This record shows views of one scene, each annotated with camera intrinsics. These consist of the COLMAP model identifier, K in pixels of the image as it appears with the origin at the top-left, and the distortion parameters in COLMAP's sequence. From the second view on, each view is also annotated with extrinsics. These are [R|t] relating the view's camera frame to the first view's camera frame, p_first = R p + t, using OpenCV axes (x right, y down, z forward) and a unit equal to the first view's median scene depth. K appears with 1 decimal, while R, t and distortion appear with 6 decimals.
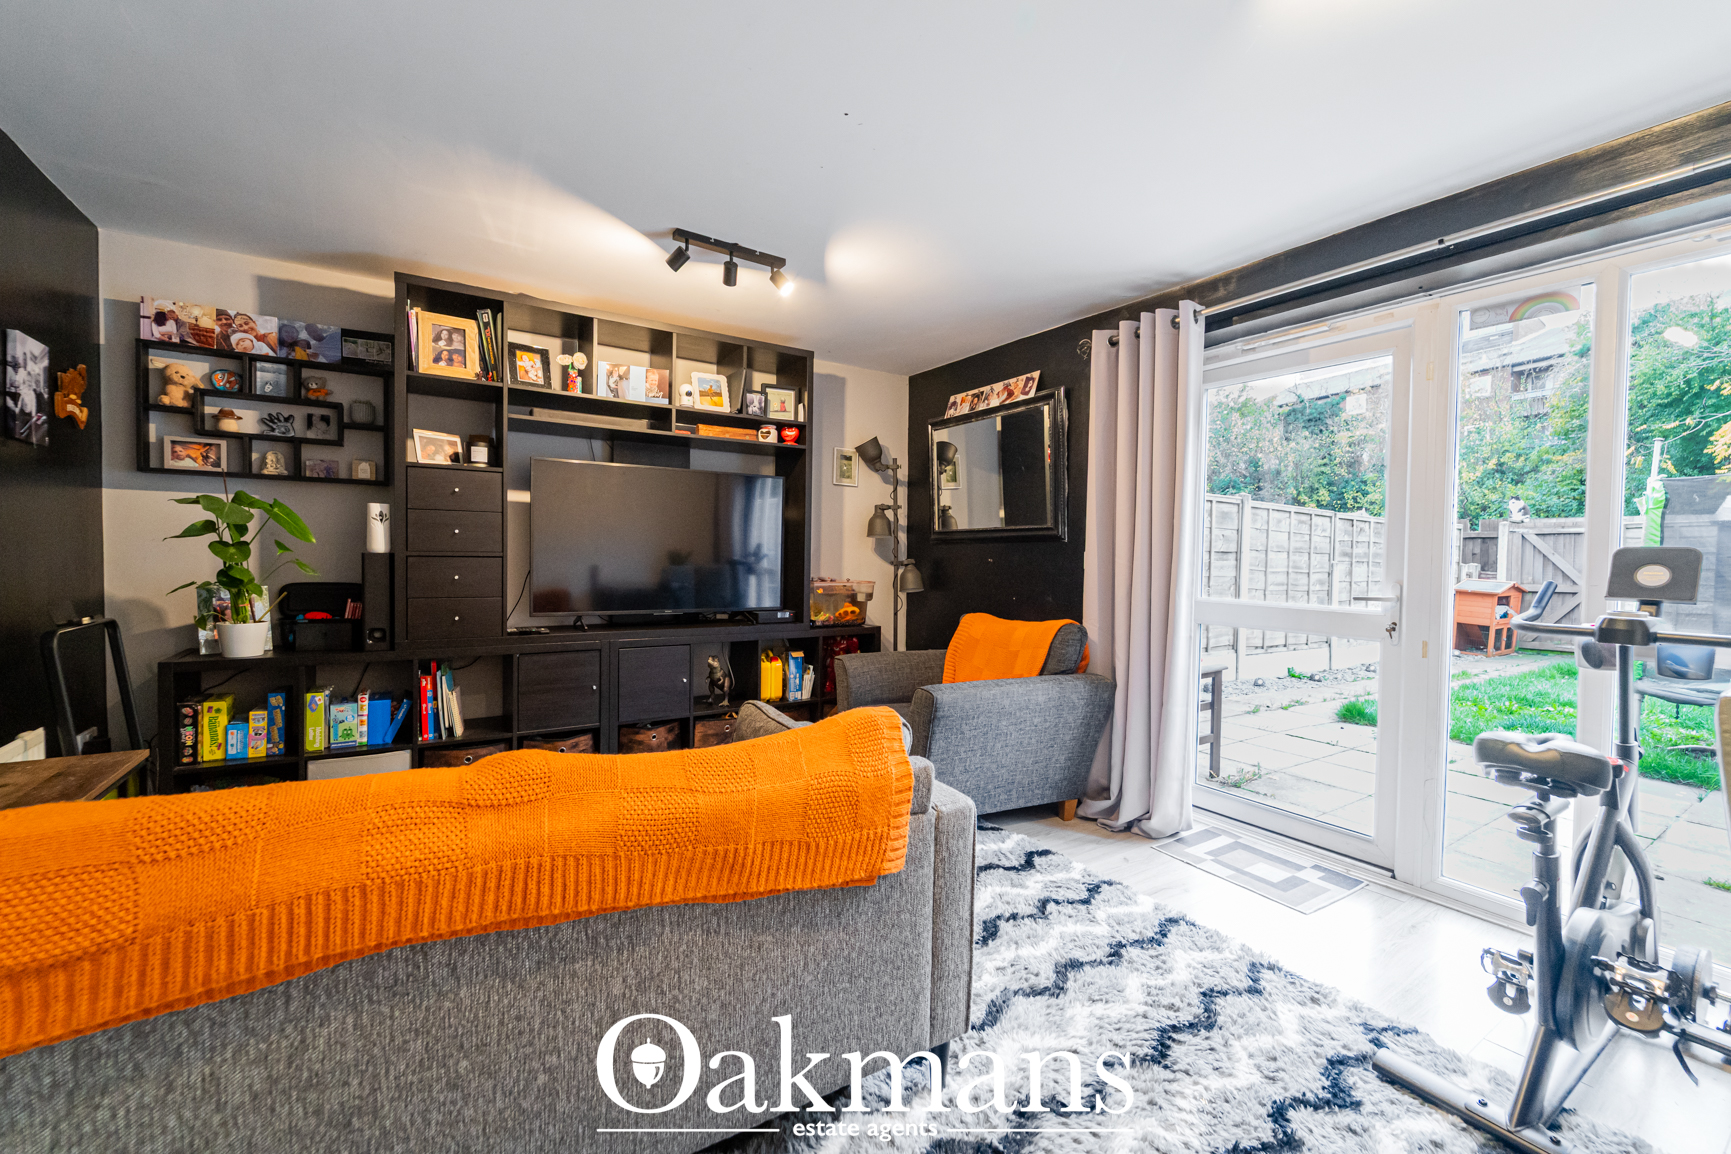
lens RADIAL K [[716.7, 0, 854.4], [0, 716.7, 570.6], [0, 0, 1]] dist [0.003236, -0.002609]
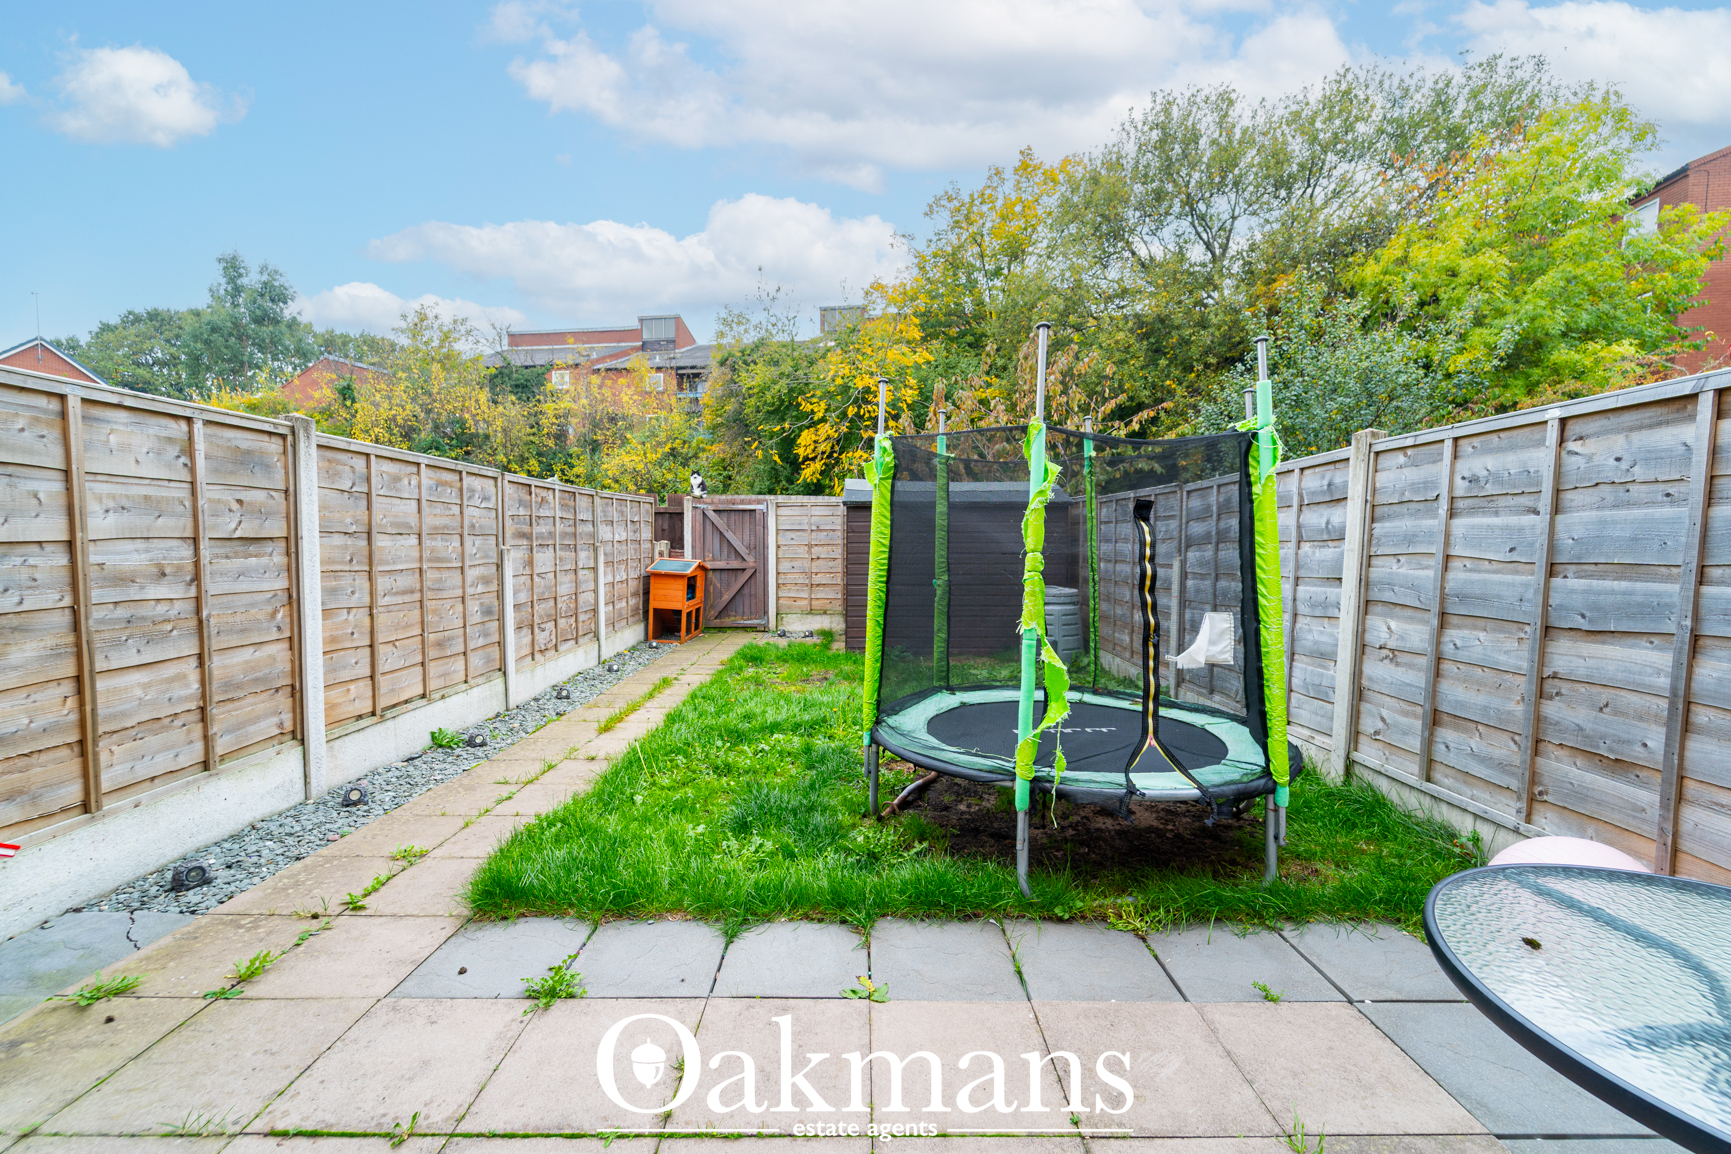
lens RADIAL K [[716.7, 0, 874.6], [0, 716.7, 582.2], [0, 0, 1]] dist [0.003236, -0.002609]
pose [[0.533568, -0.066271, 0.843157, 0.130922], [0.017203, 0.997570, 0.067521, -0.008420], [-0.845582, -0.021523, 0.533411, 0.161196]]
